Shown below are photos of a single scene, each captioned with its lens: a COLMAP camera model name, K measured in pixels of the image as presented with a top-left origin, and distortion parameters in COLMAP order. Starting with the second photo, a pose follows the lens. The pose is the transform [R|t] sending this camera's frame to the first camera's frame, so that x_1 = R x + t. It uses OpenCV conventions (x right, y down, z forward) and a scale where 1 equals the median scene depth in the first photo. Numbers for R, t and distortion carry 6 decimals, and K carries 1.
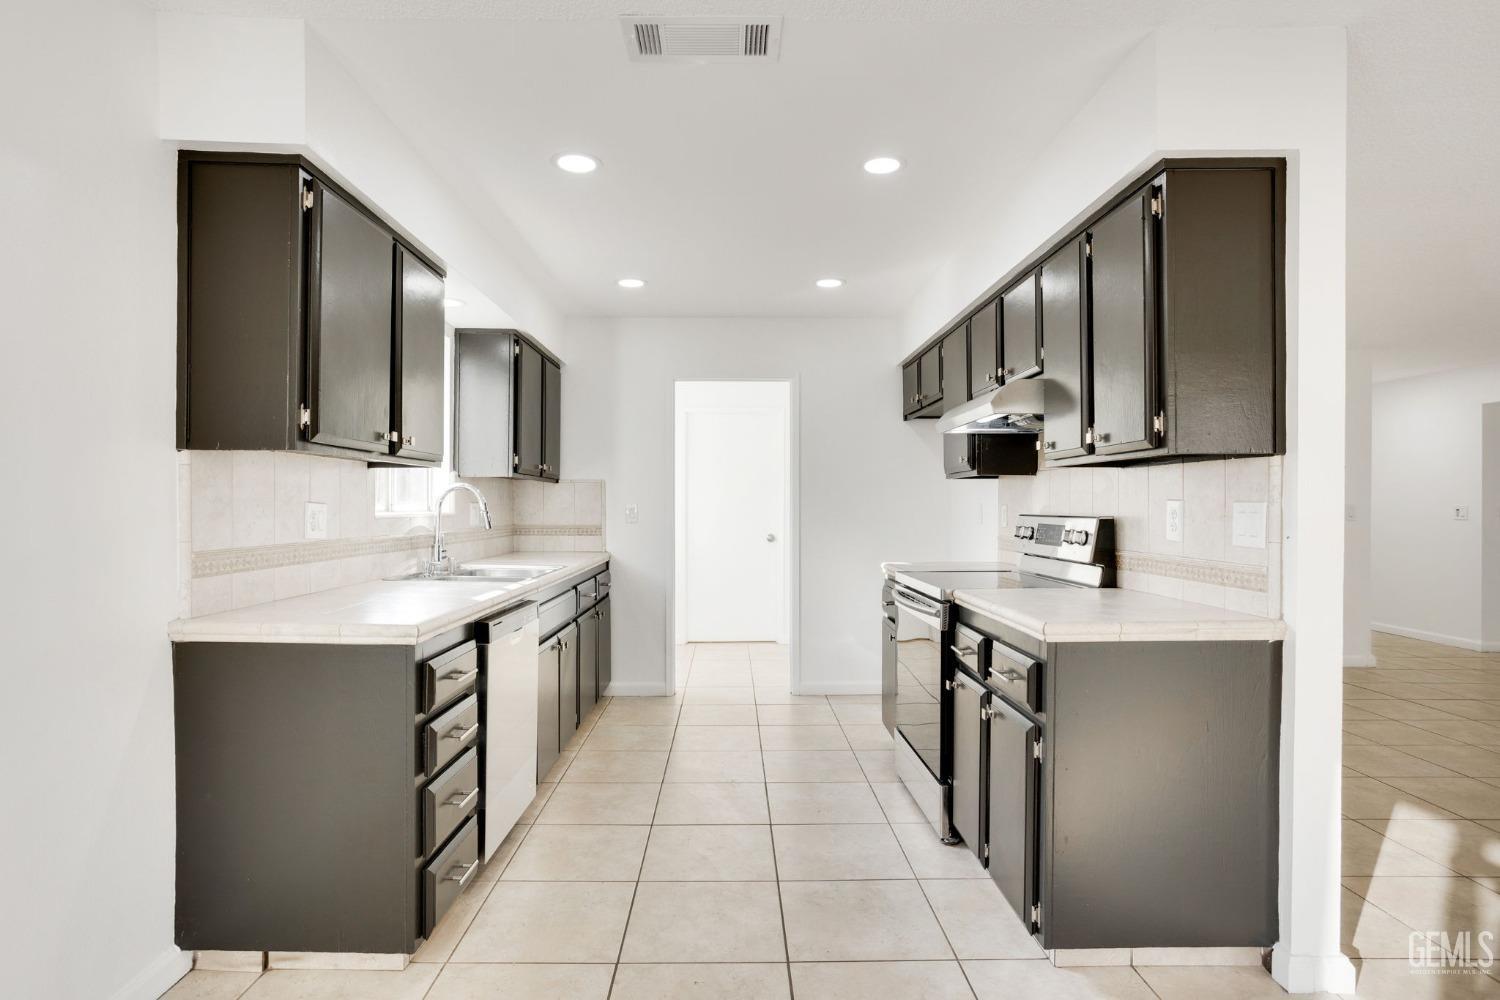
lens RADIAL K [[770.1, 0, 753.1], [0, 770.1, 500.2], [0, 0, 1]] dist [-0.019757, 0.000156]
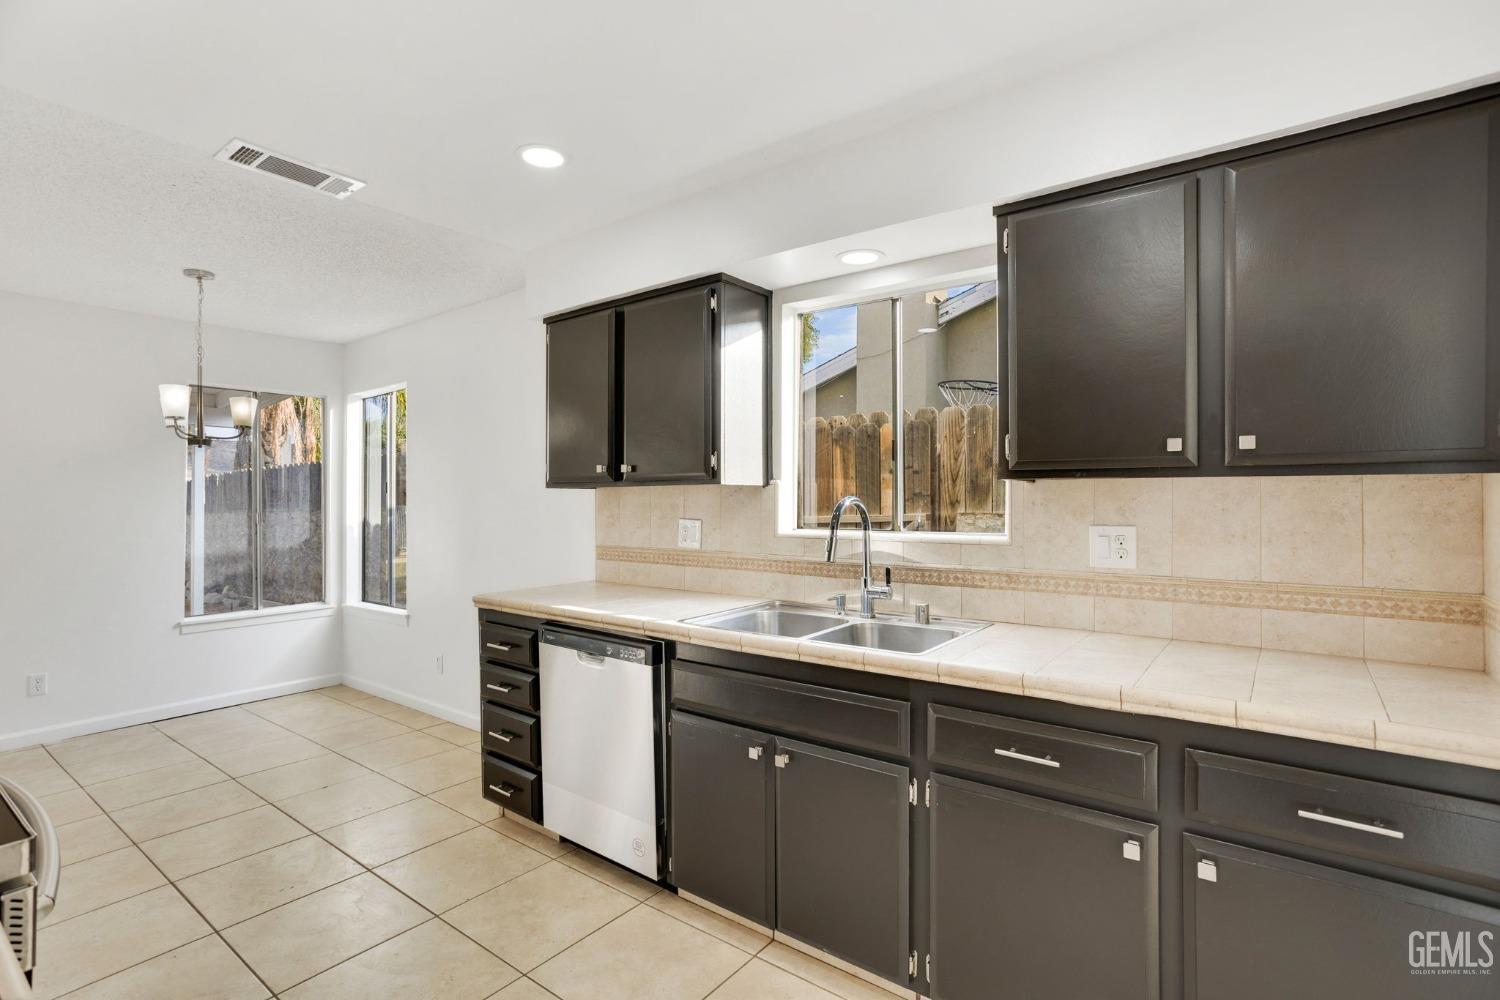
lens RADIAL K [[711.5, 0, 746.5], [0, 711.5, 498.5], [0, 0, 1]] dist [0.002089, 0.000580]
pose [[-0.624914, 0.000986, -0.780693, 0.302559], [0.007966, 0.999955, -0.005113, -0.025409], [0.780653, -0.009414, -0.624894, 1.811860]]
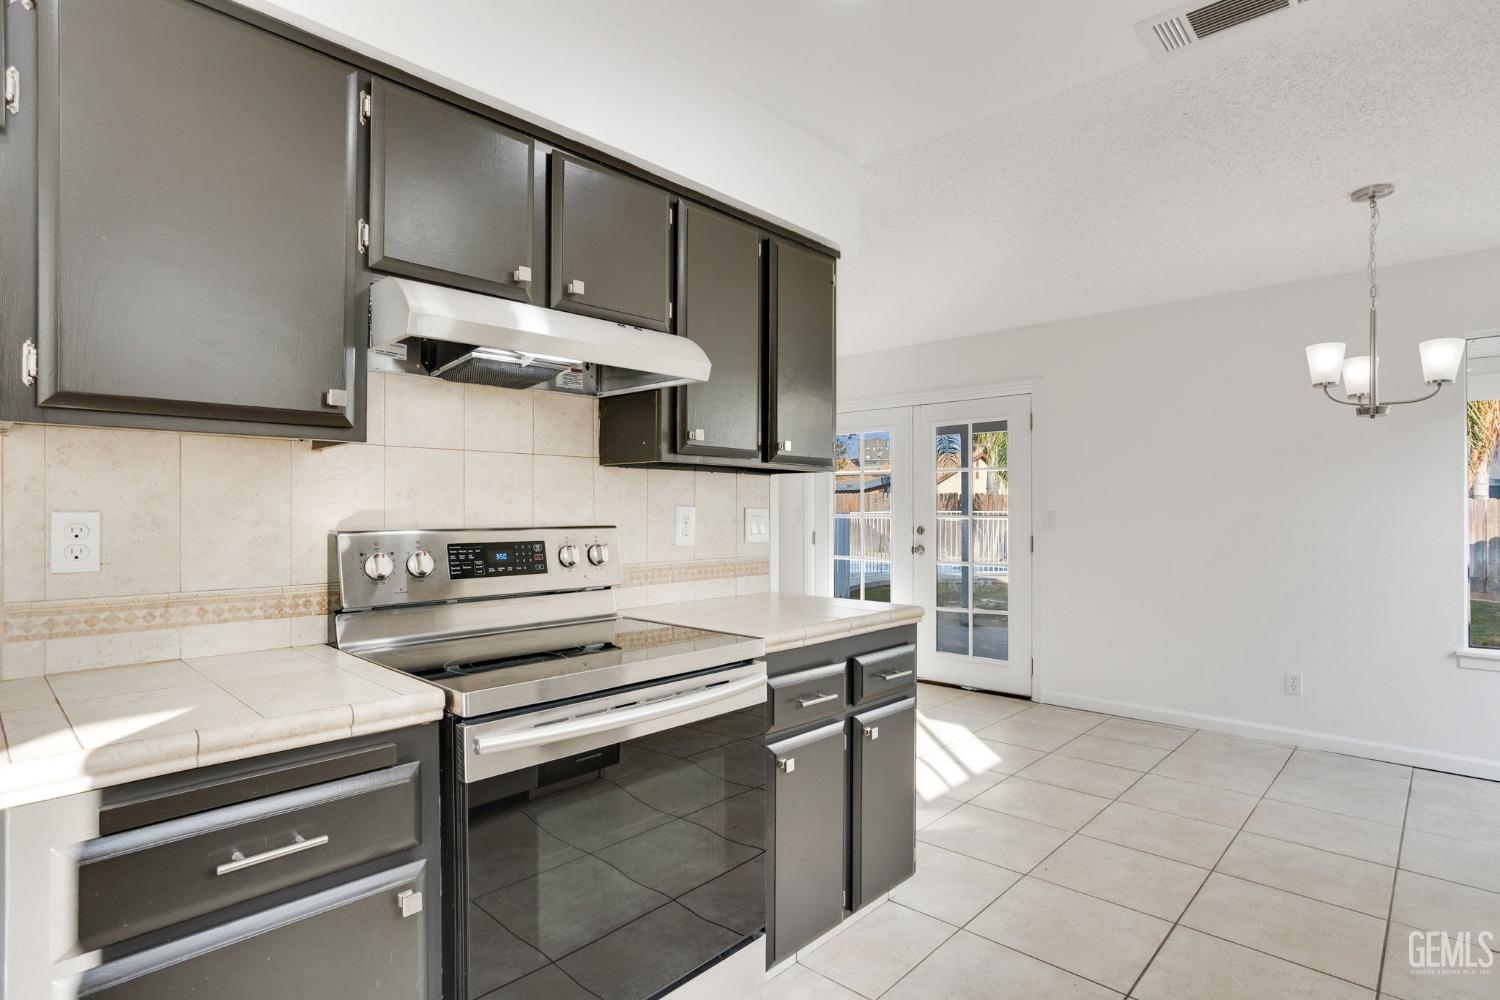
lens RADIAL K [[770.1, 0, 756.7], [0, 770.1, 511.4], [0, 0, 1]] dist [-0.019757, 0.000156]
pose [[-0.716243, -0.006283, 0.697823, -0.226580], [-0.008880, 0.999961, -0.000111, 0.006016], [-0.697795, -0.006276, -0.716270, 1.579731]]
